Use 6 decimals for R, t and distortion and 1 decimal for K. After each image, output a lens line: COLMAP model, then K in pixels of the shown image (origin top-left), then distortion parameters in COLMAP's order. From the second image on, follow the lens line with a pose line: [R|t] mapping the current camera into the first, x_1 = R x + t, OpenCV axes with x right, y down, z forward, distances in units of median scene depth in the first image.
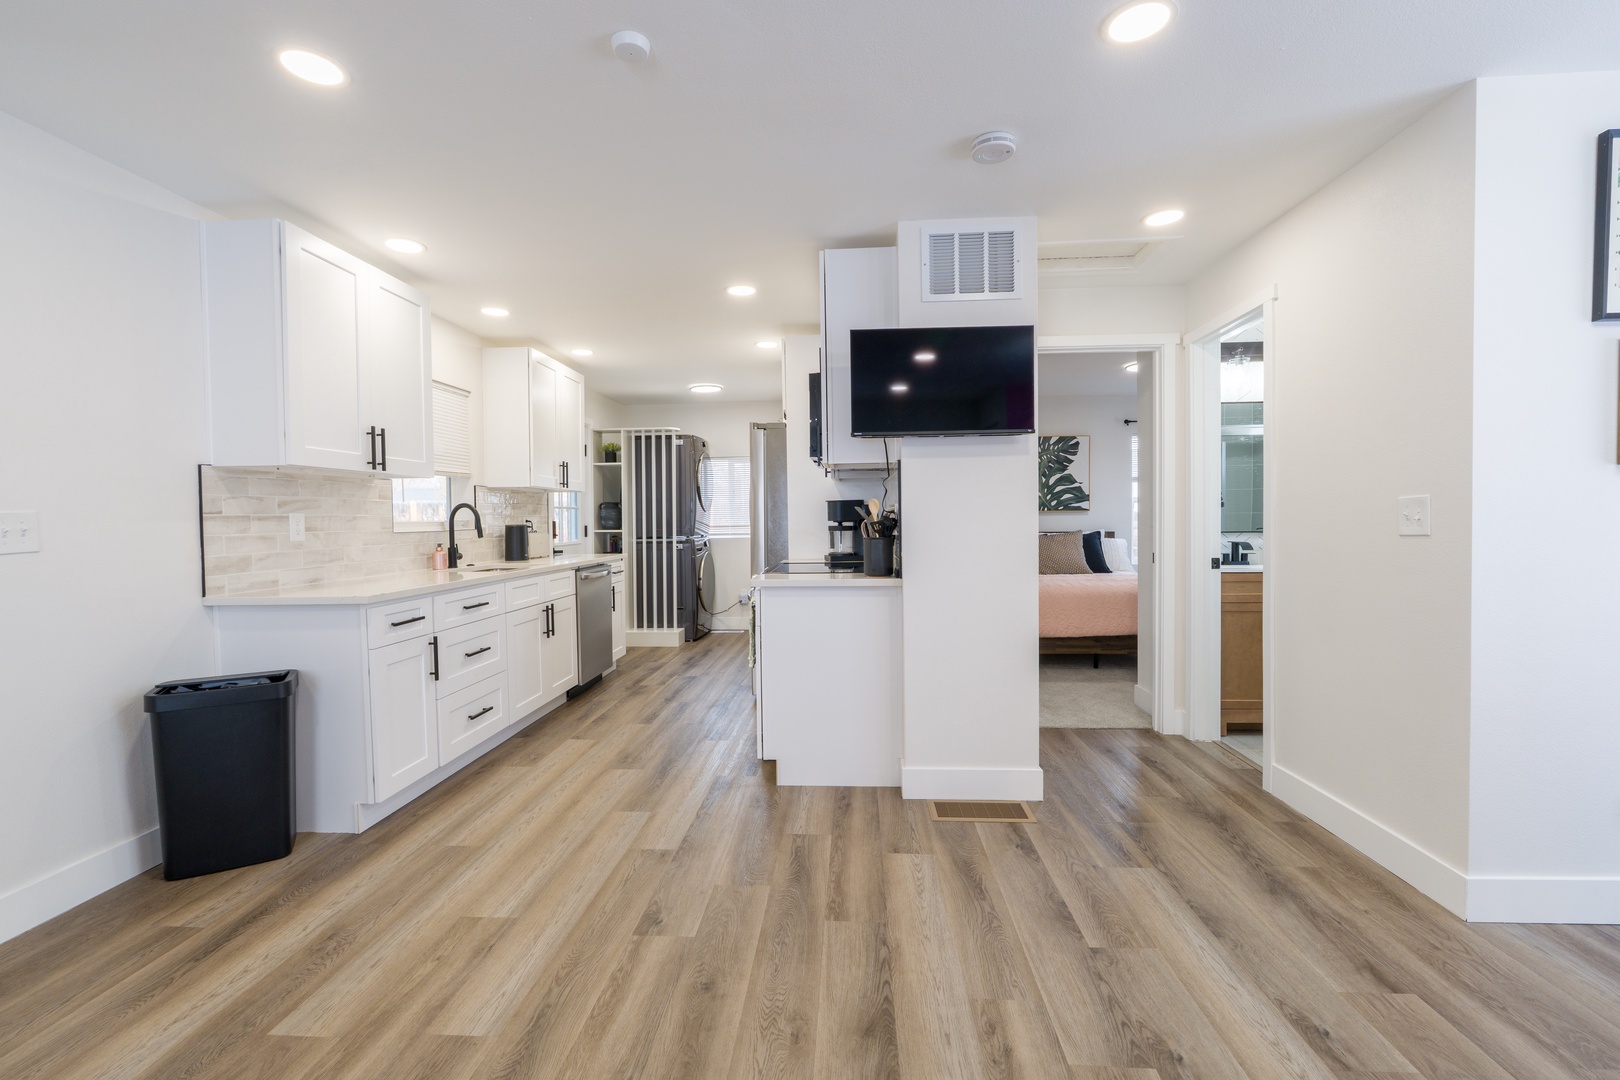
lens RADIAL K [[720.3, 0, 812.0], [0, 720.3, 541.3], [0, 0, 1]] dist [0.000836, -0.000259]
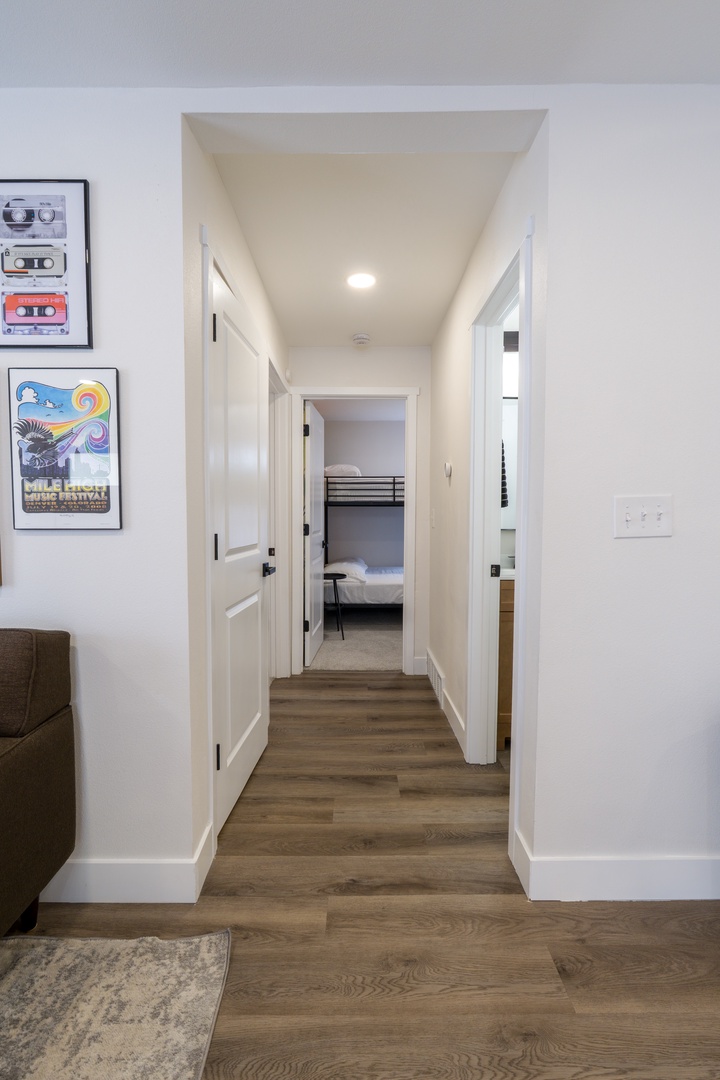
lens RADIAL K [[480.2, 0, 359.7], [0, 480.2, 543.0], [0, 0, 1]] dist [0.000836, -0.000259]
pose [[0.073698, 0.068765, -0.994907, -0.455712], [-0.034061, 0.997211, 0.066401, -0.005396], [0.996699, 0.028994, 0.075835, 0.533336]]
